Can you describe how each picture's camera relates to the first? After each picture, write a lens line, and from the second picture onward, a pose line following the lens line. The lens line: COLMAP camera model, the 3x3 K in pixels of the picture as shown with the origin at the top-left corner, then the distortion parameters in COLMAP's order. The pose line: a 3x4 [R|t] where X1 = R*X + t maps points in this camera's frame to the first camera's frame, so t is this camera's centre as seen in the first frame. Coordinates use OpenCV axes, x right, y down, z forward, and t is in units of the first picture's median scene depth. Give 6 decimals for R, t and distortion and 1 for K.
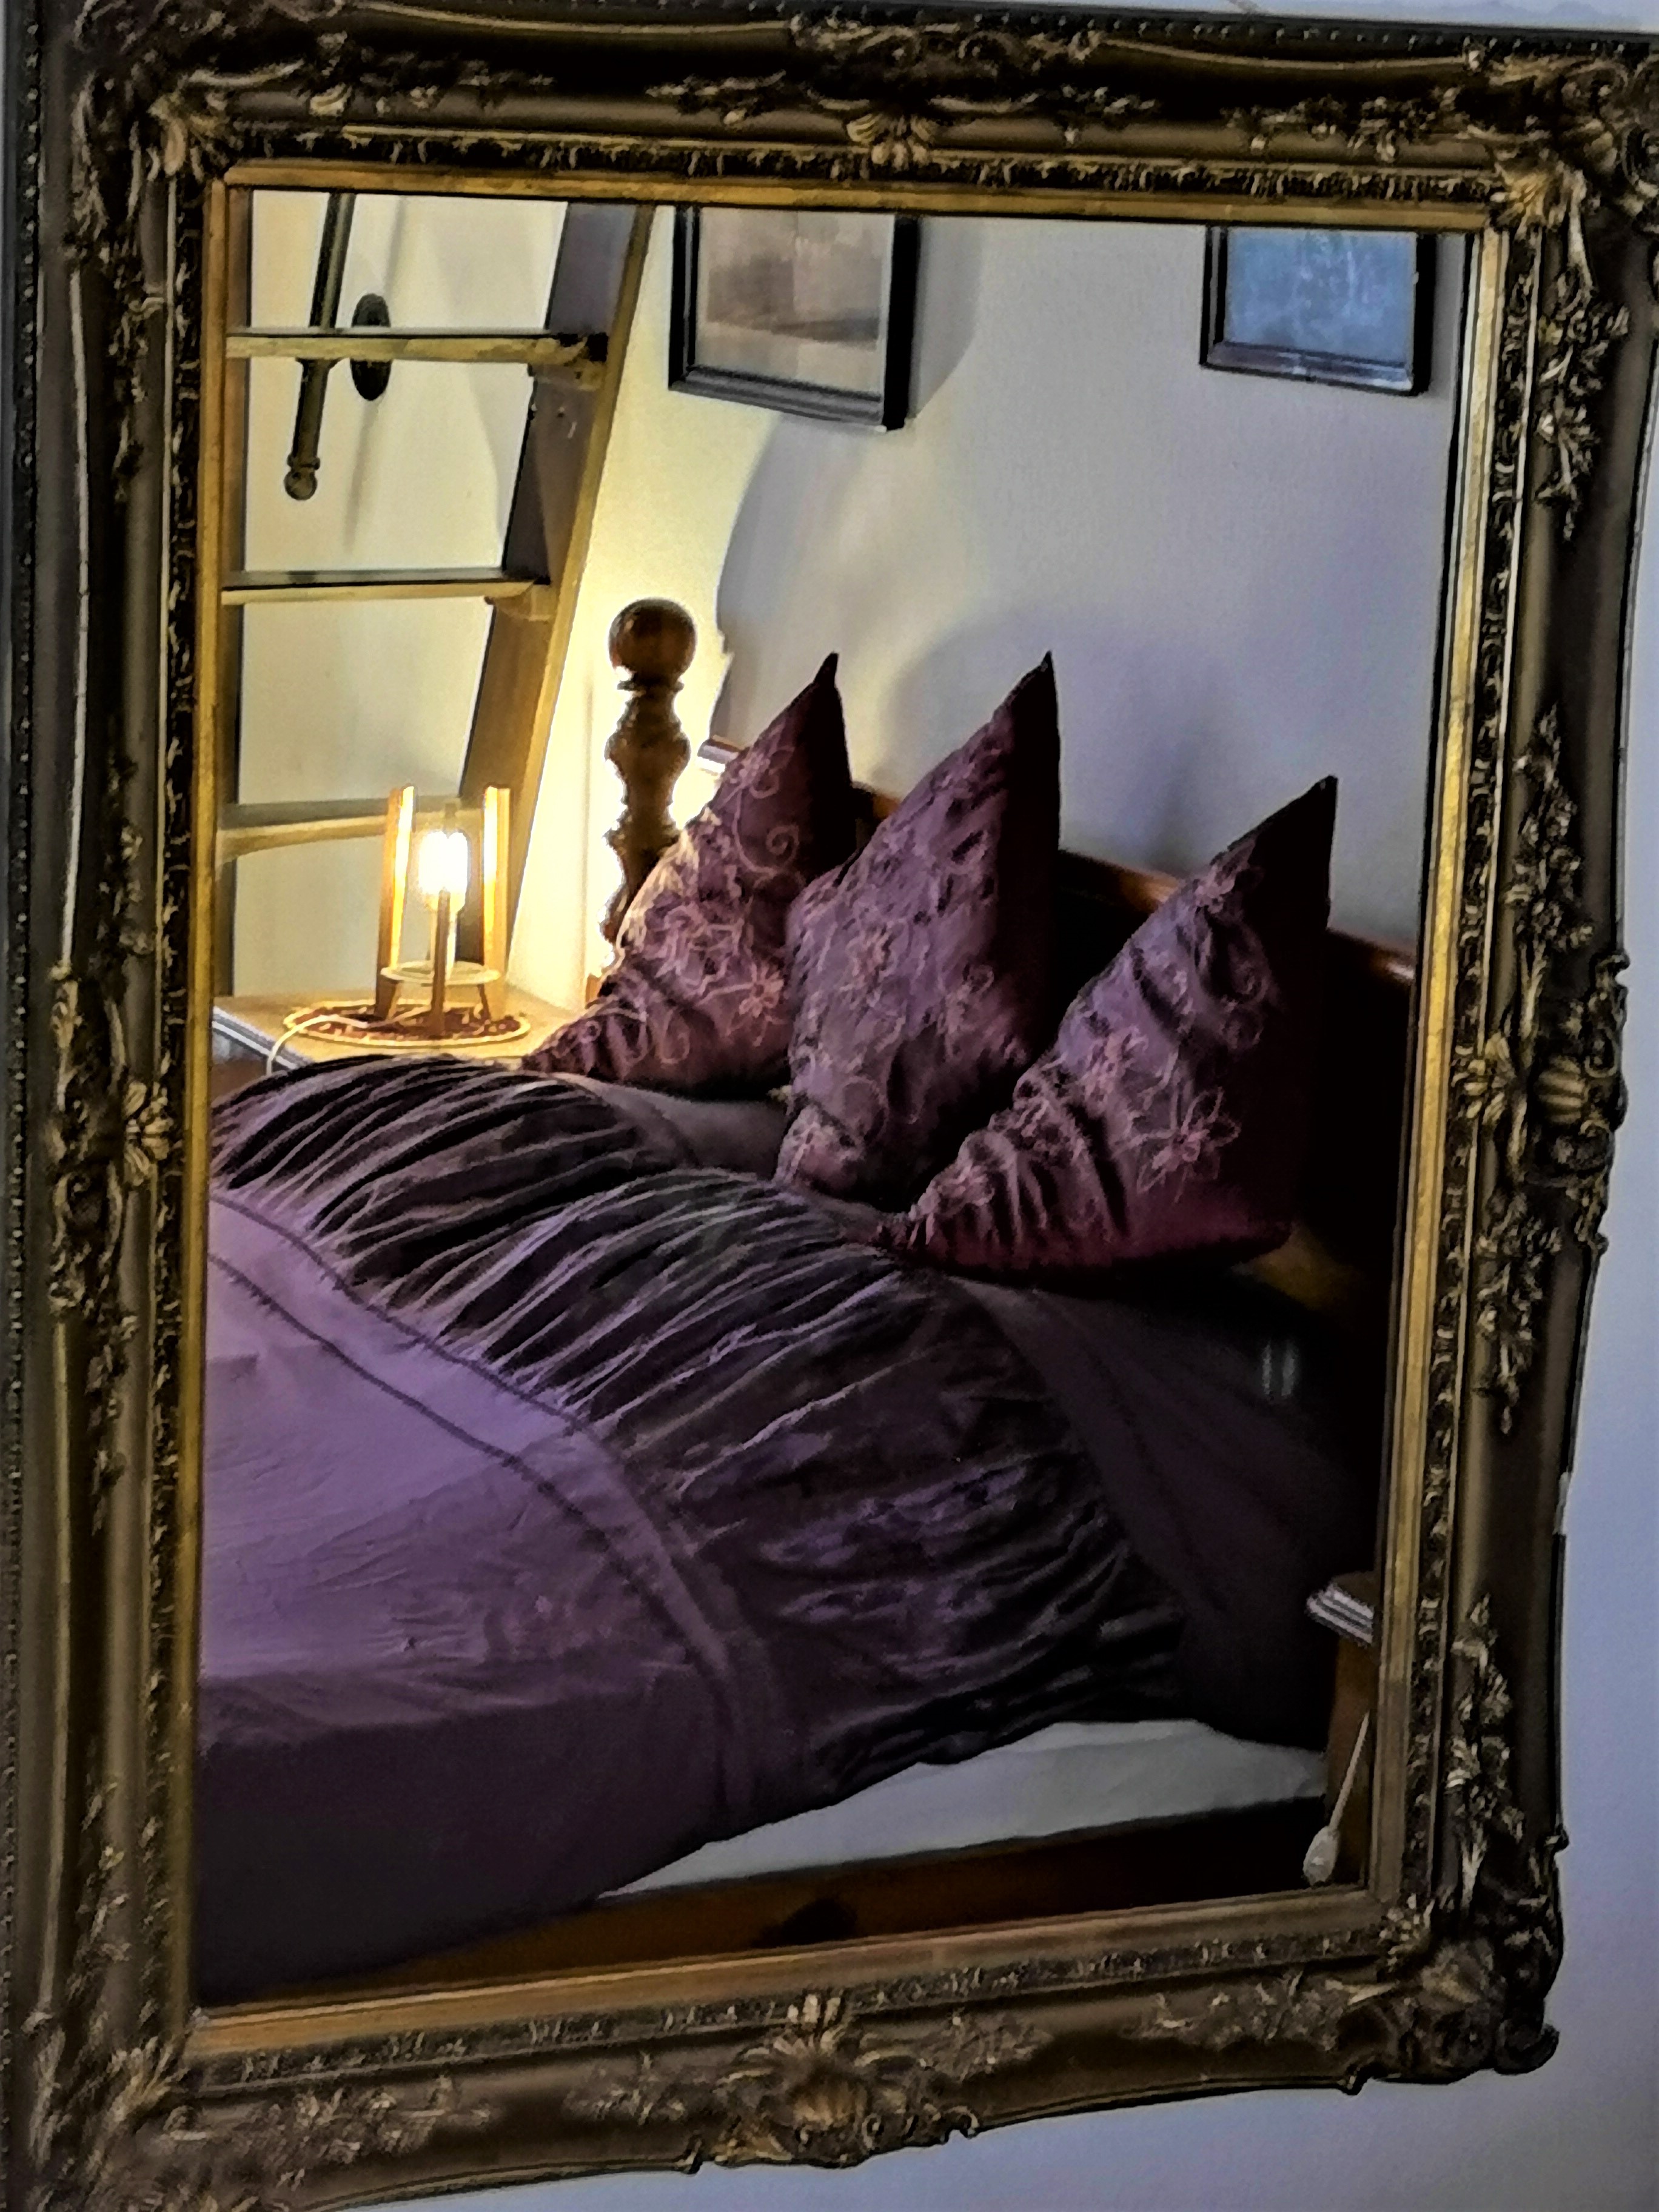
lens RADIAL K [[5338.7, 0, 829.5], [0, 5338.7, 1106.0], [0, 0, 1]] dist [0.052155, 0.558203]
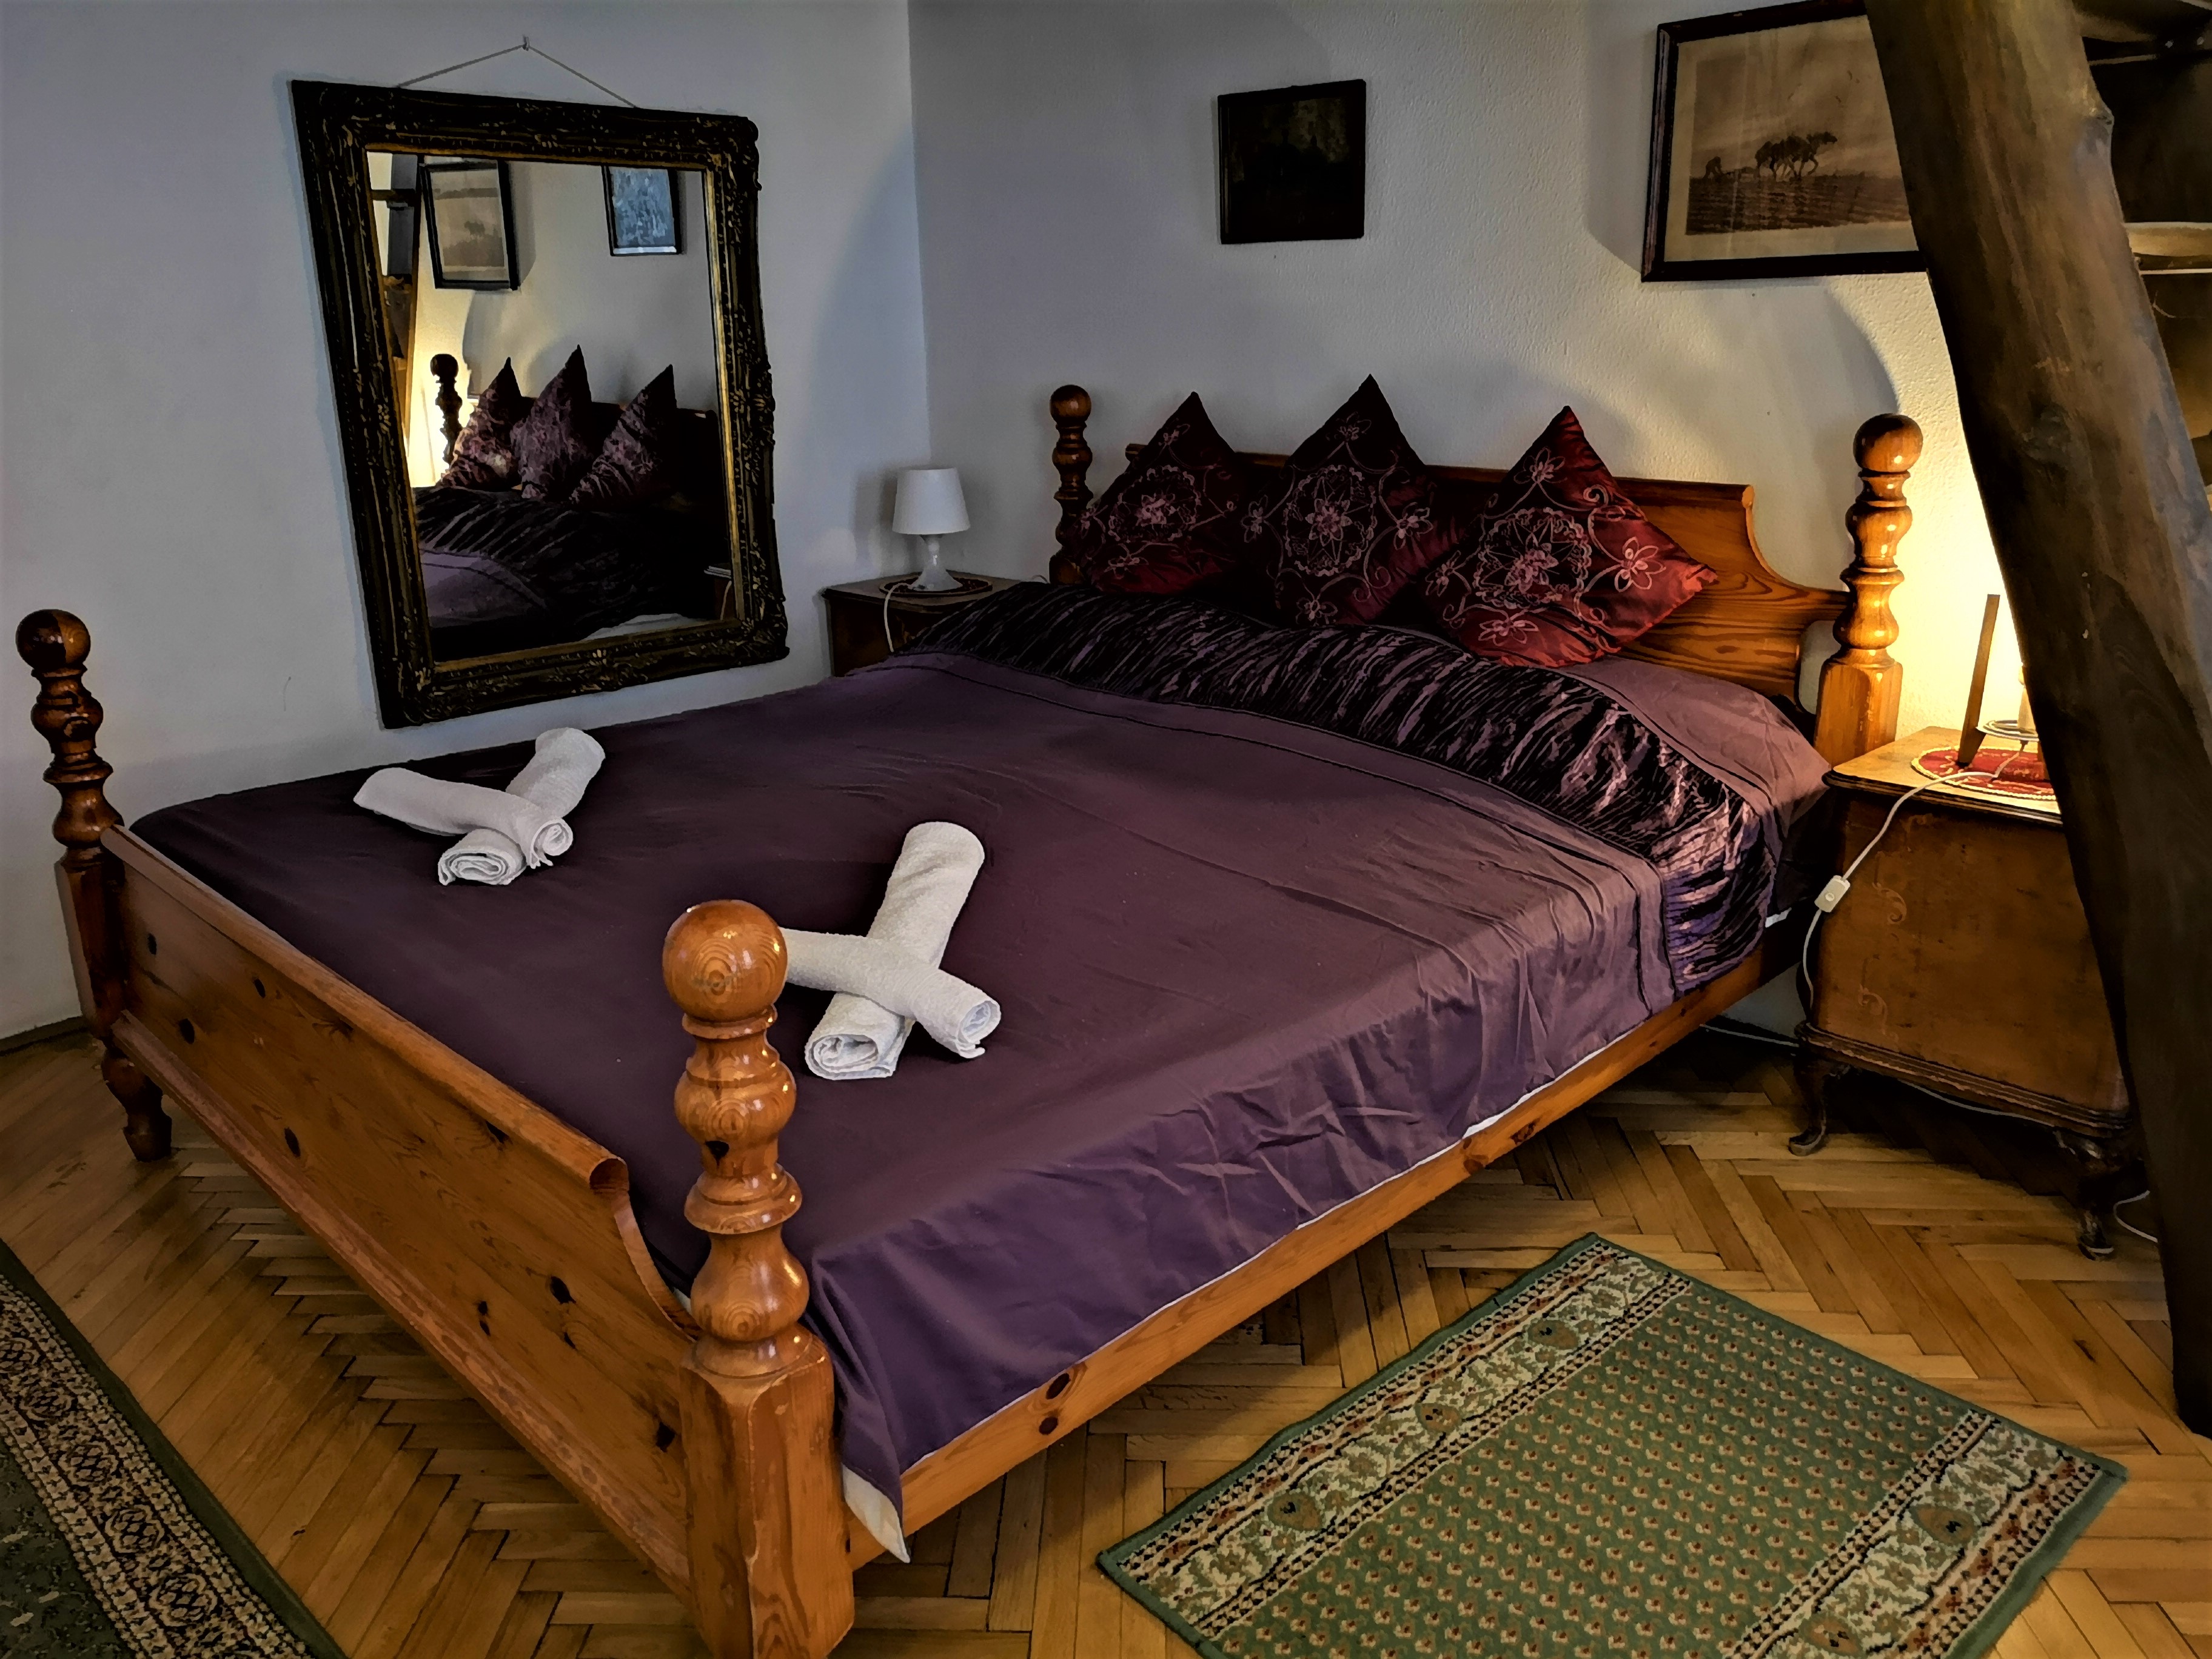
lens RADIAL K [[1685.9, 0, 1106.0], [0, 1685.9, 829.5], [0, 0, 1]] dist [0.055721, -0.052772]
pose [[0.928435, -0.153983, 0.338079, -0.071373], [0.108783, 0.982849, 0.148912, 0.110468], [-0.355210, -0.101478, 0.929262, -0.210723]]
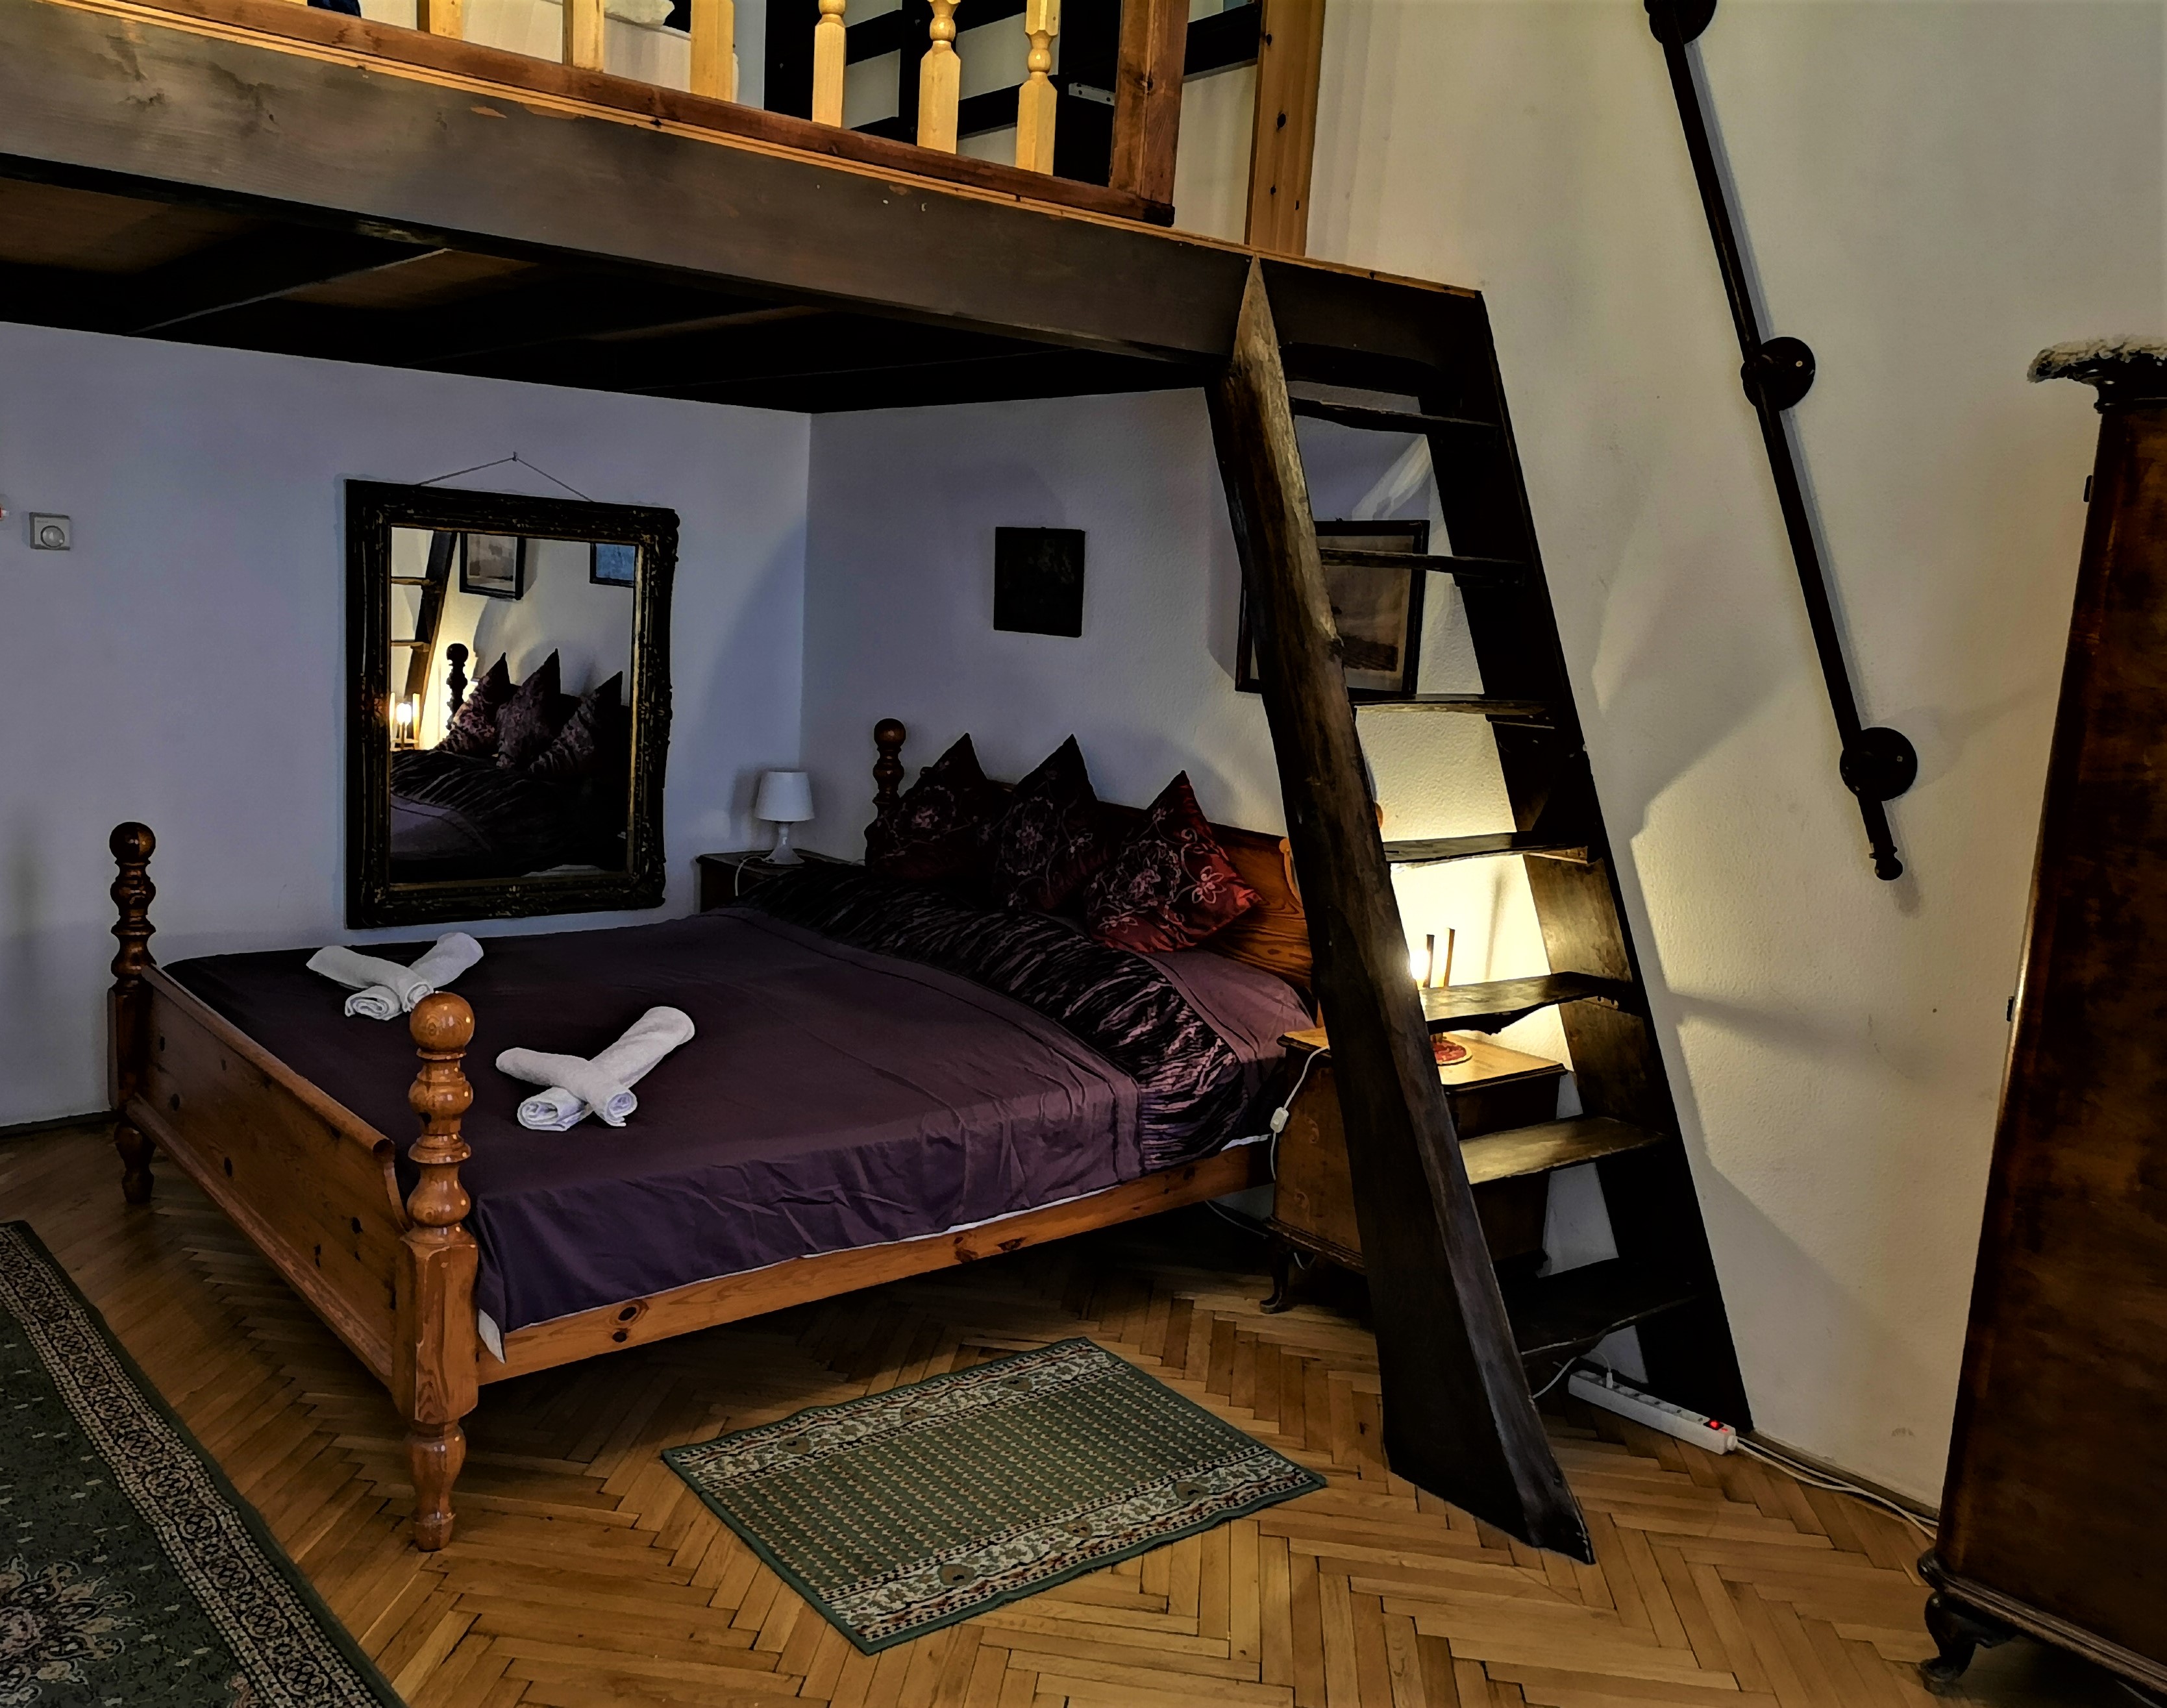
lens RADIAL K [[1775.6, 0, 992.1], [0, 1775.6, 899.1], [0, 0, 1]] dist [0.038151, -0.006793]
pose [[0.961845, -0.023396, 0.272594, -0.020960], [0.021154, 0.999714, 0.011163, 0.123902], [-0.272777, -0.004971, 0.962064, -0.561872]]
